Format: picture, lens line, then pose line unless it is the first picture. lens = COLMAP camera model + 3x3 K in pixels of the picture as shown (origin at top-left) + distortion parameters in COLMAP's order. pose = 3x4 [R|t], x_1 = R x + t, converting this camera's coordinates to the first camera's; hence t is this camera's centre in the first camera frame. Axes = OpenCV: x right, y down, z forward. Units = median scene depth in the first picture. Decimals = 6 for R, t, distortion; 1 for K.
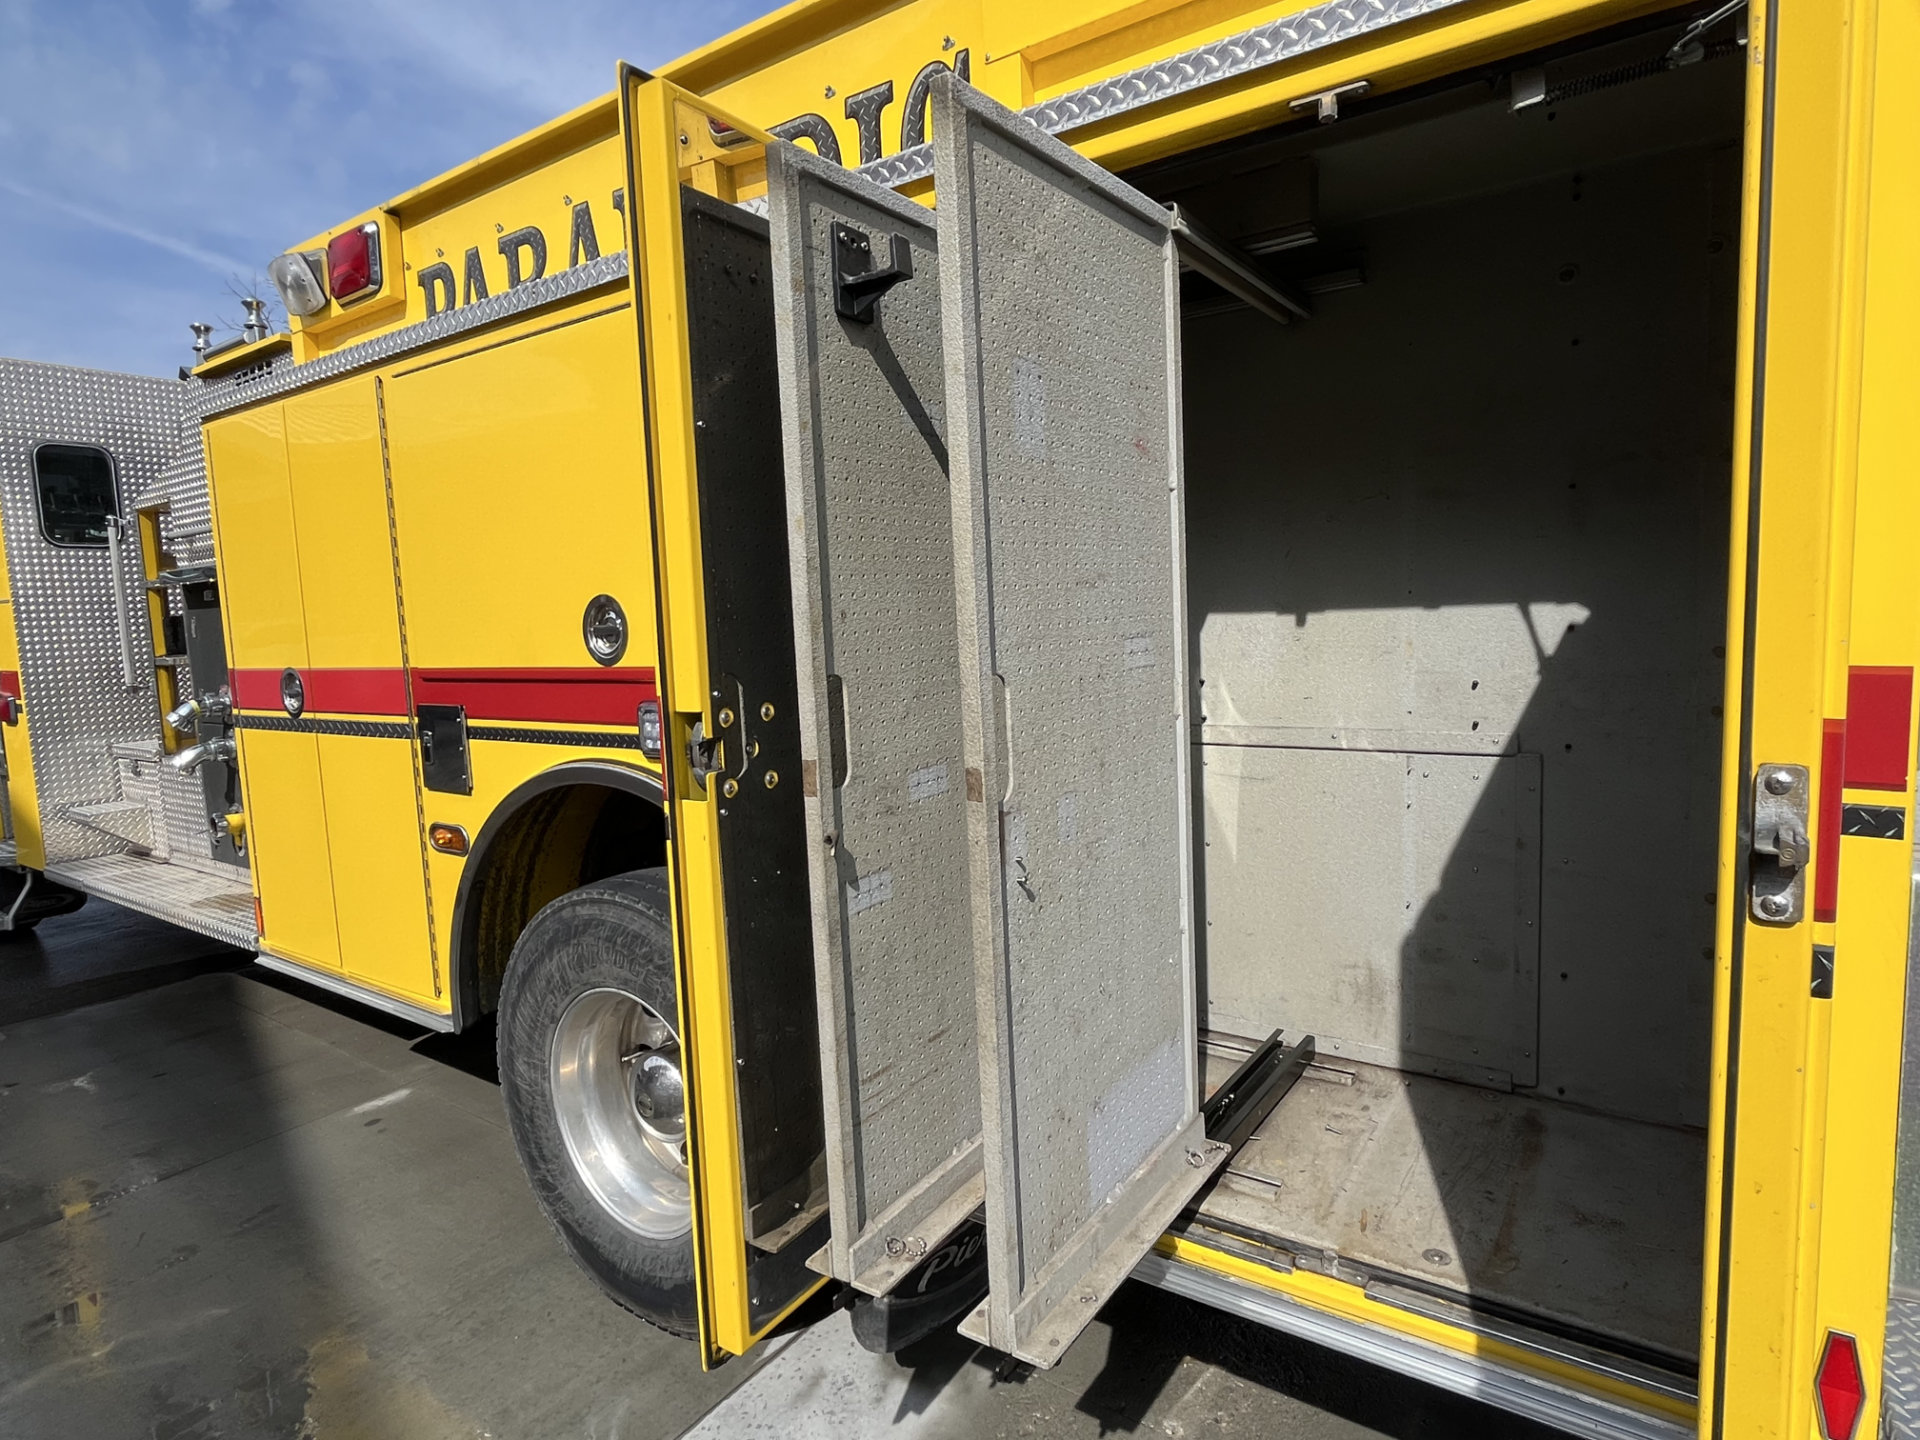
lens RADIAL K [[1035.8, 0, 960.1], [0, 1035.8, 716.4], [0, 0, 1]] dist [-0.005494, 0.002129]
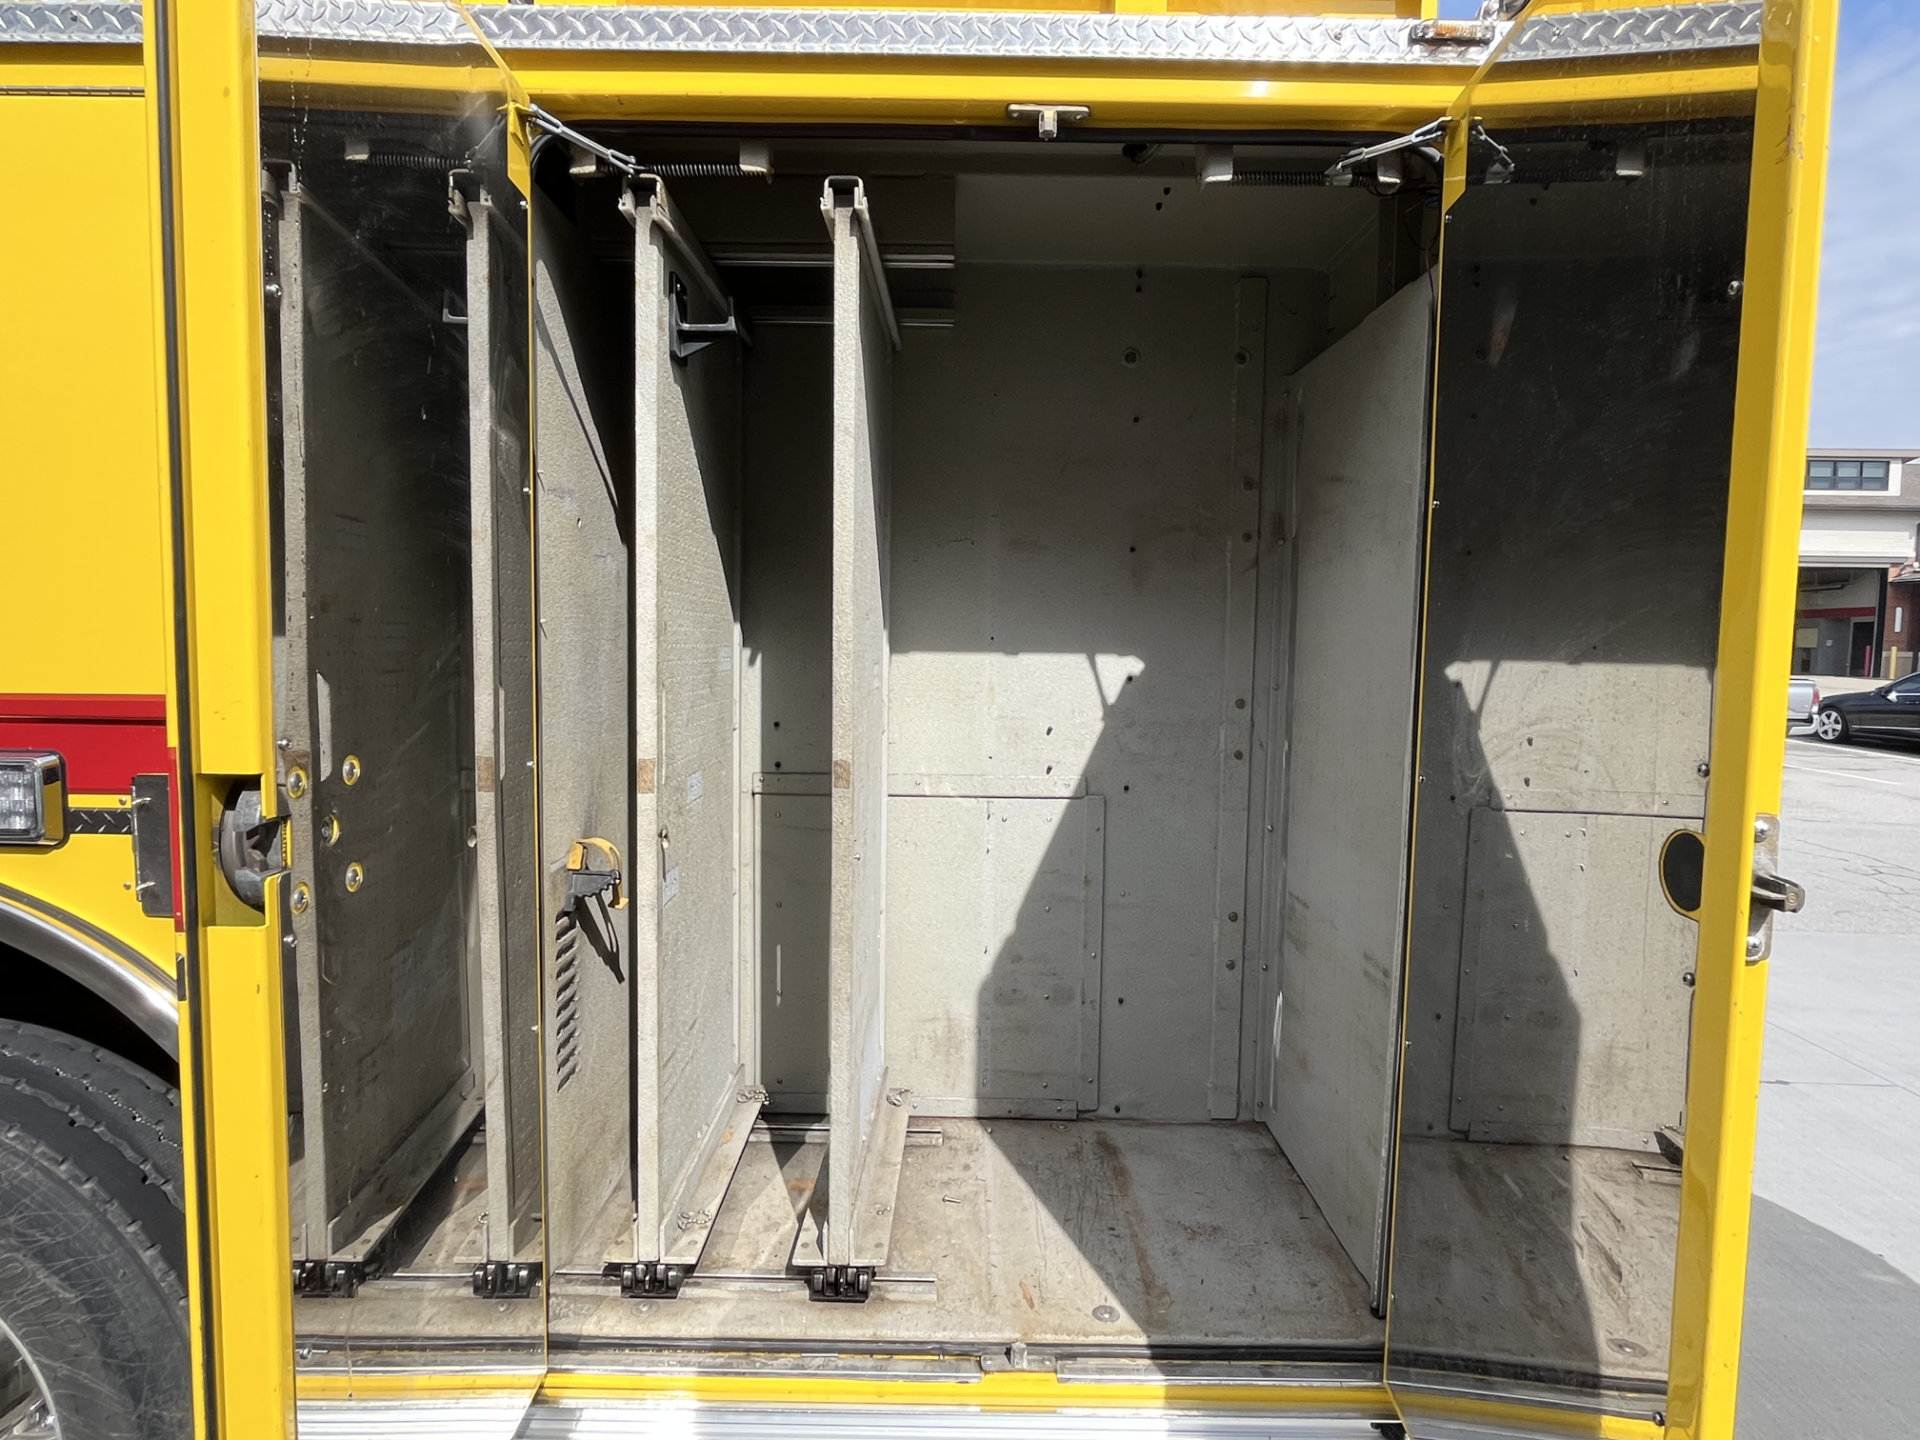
lens RADIAL K [[1035.8, 0, 949.4], [0, 1035.8, 719.8], [0, 0, 1]] dist [-0.005494, 0.002129]
pose [[0.827817, 0.010273, 0.560904, -0.175755], [0.009752, 0.999418, -0.032698, -0.008312], [-0.560914, 0.032538, 0.827235, 0.202808]]
